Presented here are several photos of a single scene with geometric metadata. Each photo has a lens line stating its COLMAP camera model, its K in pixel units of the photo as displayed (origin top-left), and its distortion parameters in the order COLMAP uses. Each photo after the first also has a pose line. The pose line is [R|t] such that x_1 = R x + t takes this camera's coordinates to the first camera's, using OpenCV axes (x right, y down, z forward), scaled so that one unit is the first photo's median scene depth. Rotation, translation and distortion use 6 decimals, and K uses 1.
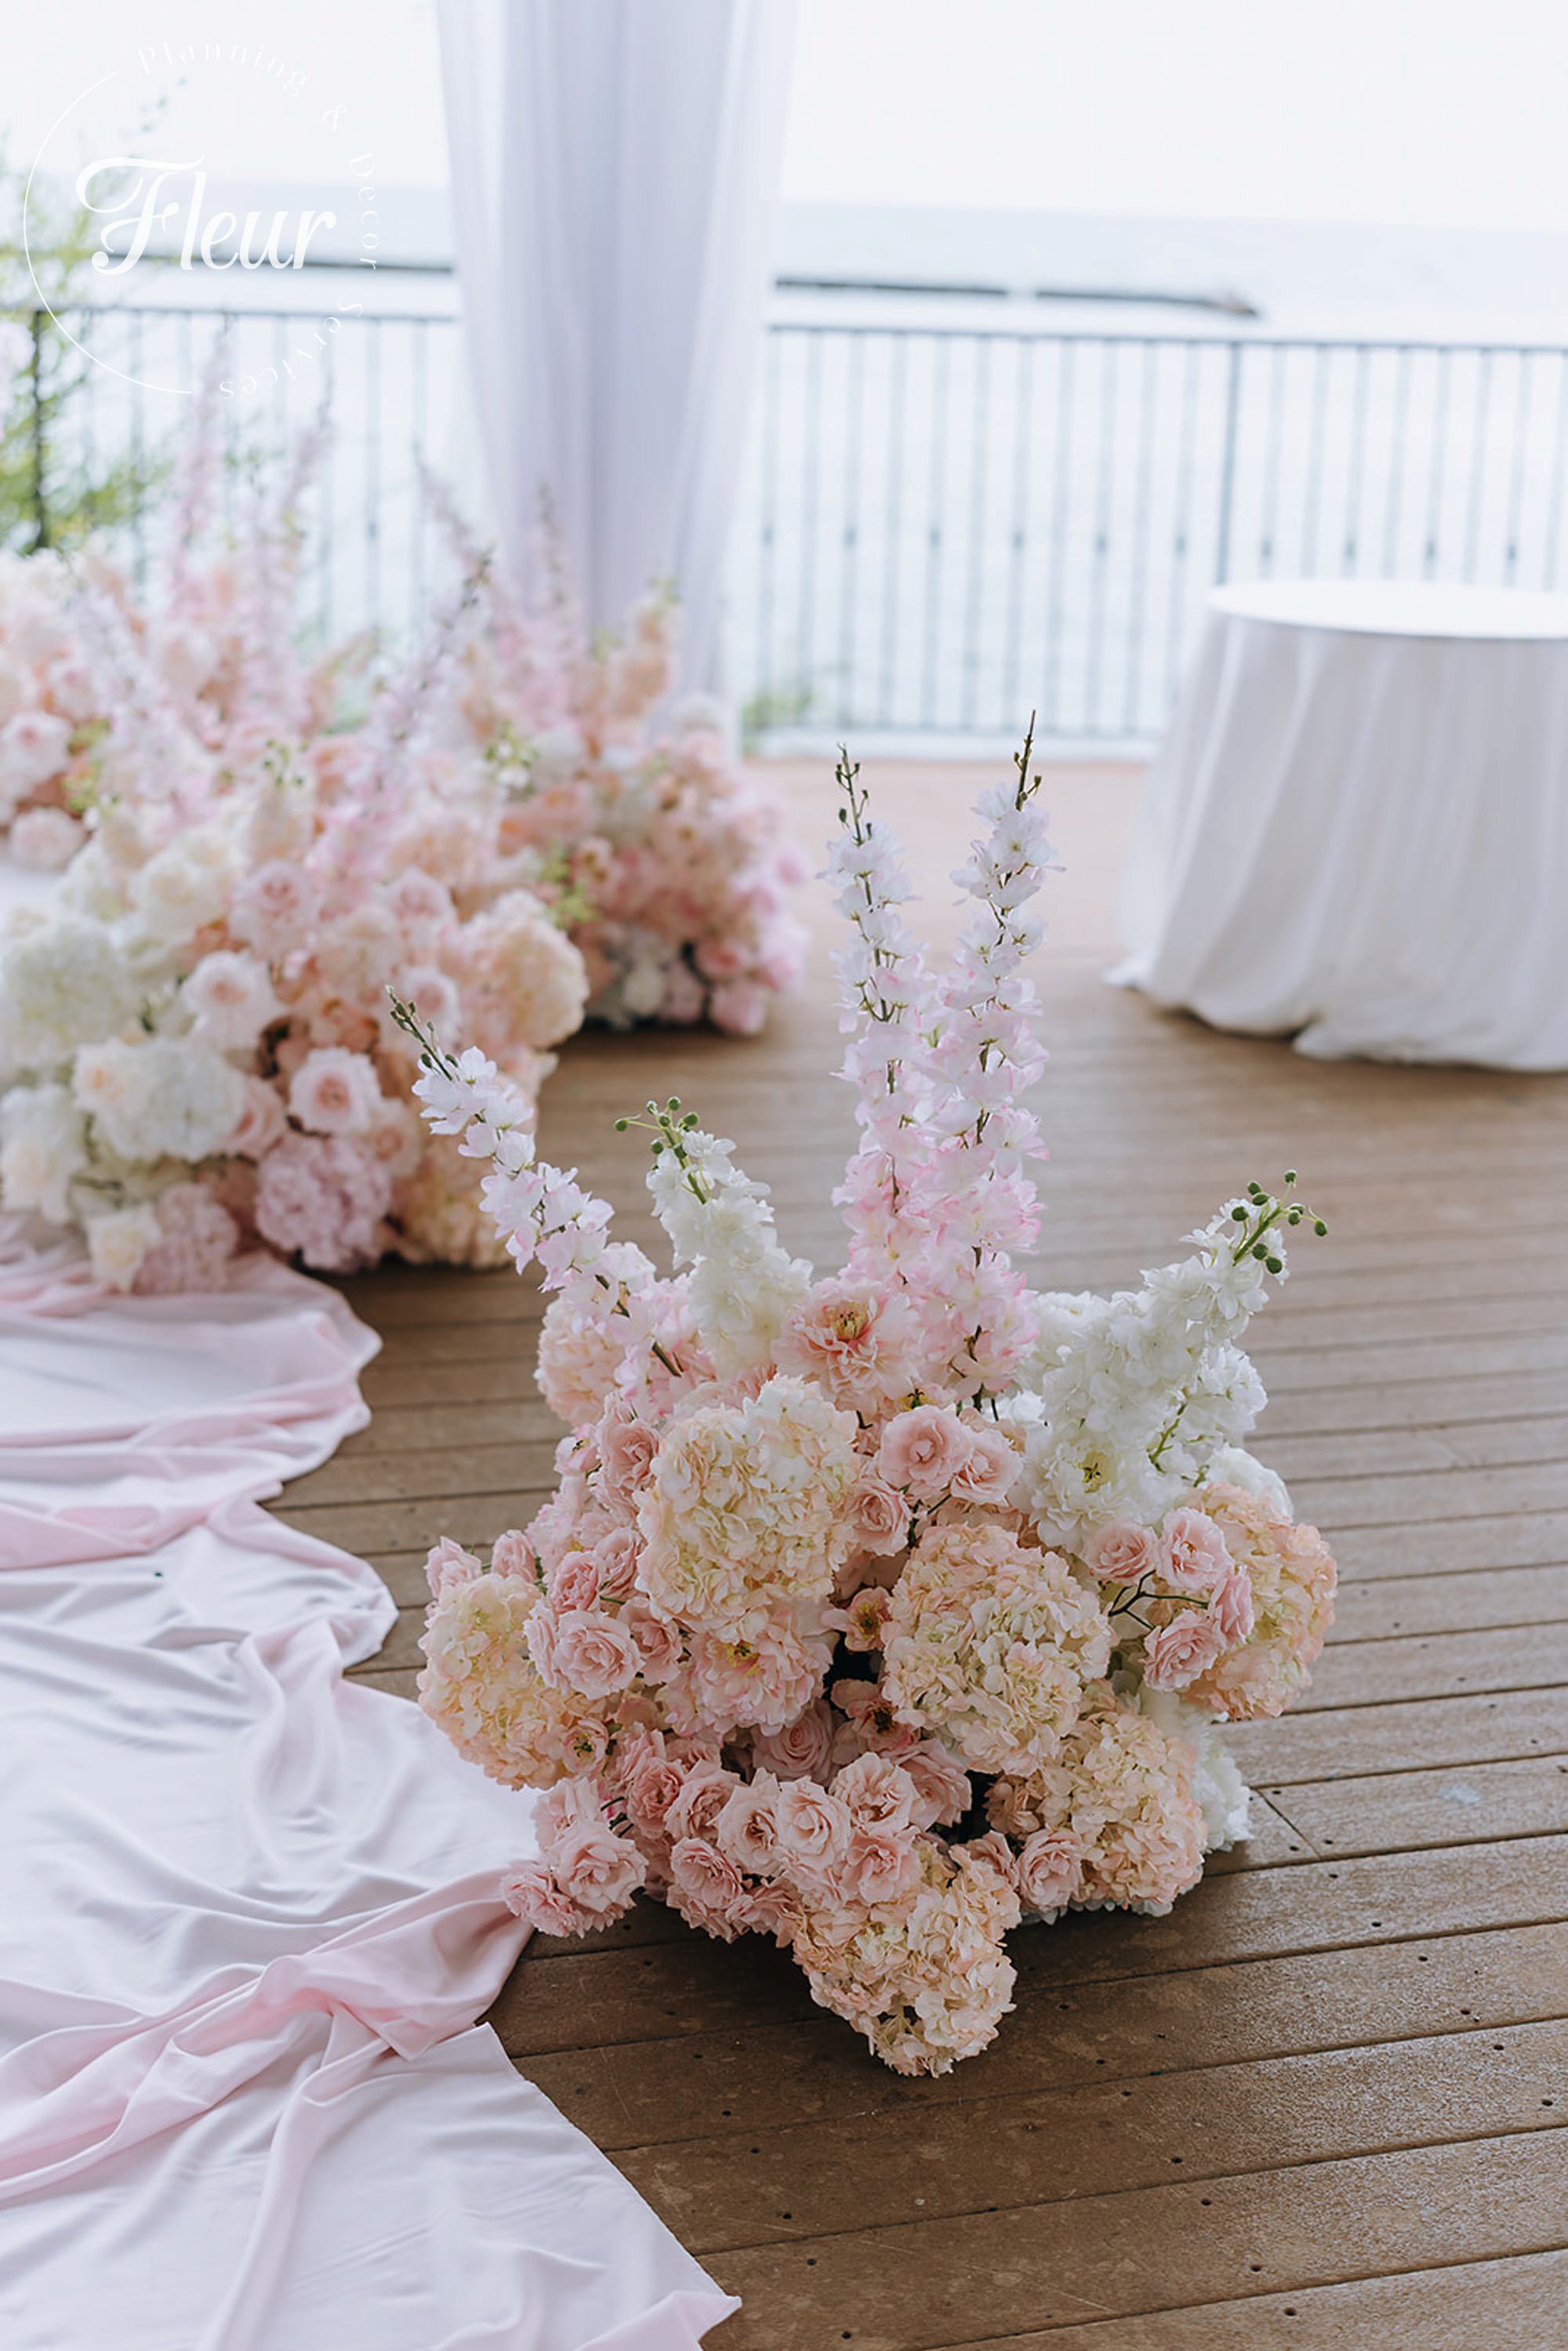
lens RADIAL K [[3404.0, 0, 810.3], [0, 3404.0, 1172.8], [0, 0, 1]] dist [-0.003971, 0.024761]
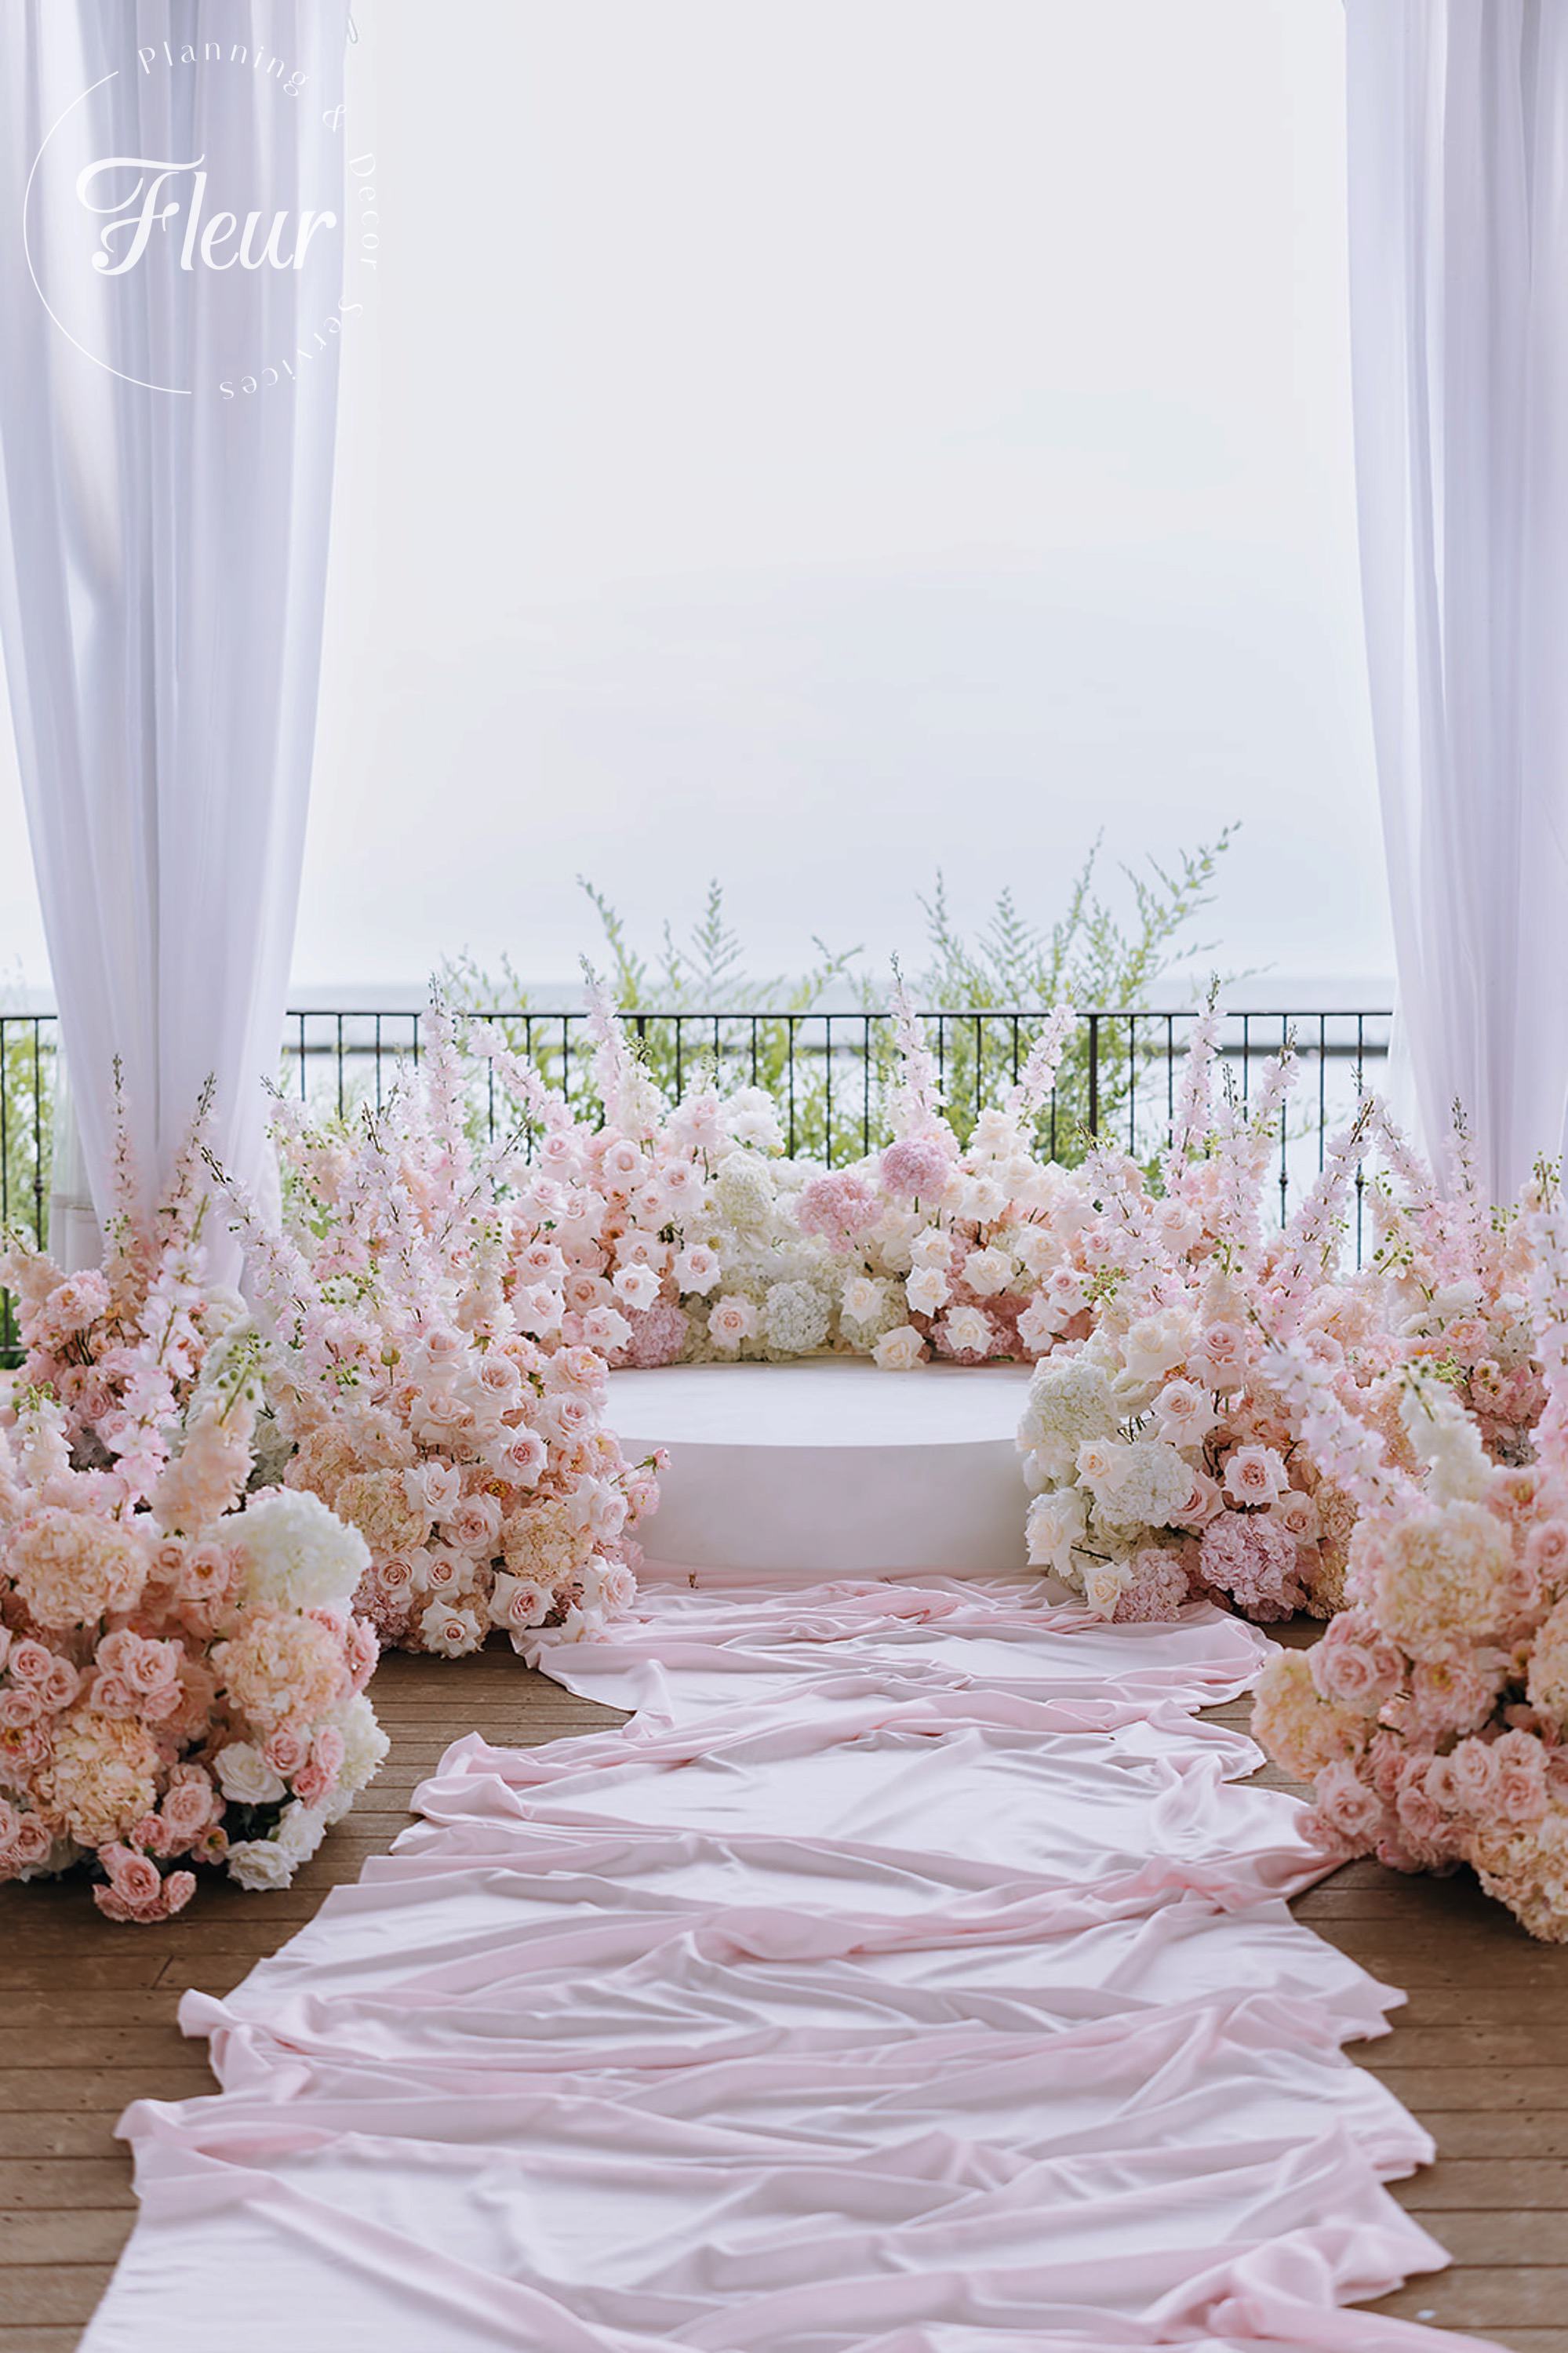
lens RADIAL K [[3477.3, 0, 784.0], [0, 3477.3, 1176.5], [0, 0, 1]] dist [0.005519, 0.006940]
pose [[0.949519, -0.024697, -0.312737, 0.199887], [-0.046085, 0.975100, -0.216925, 0.274175], [0.310307, 0.220386, 0.924737, -0.658933]]
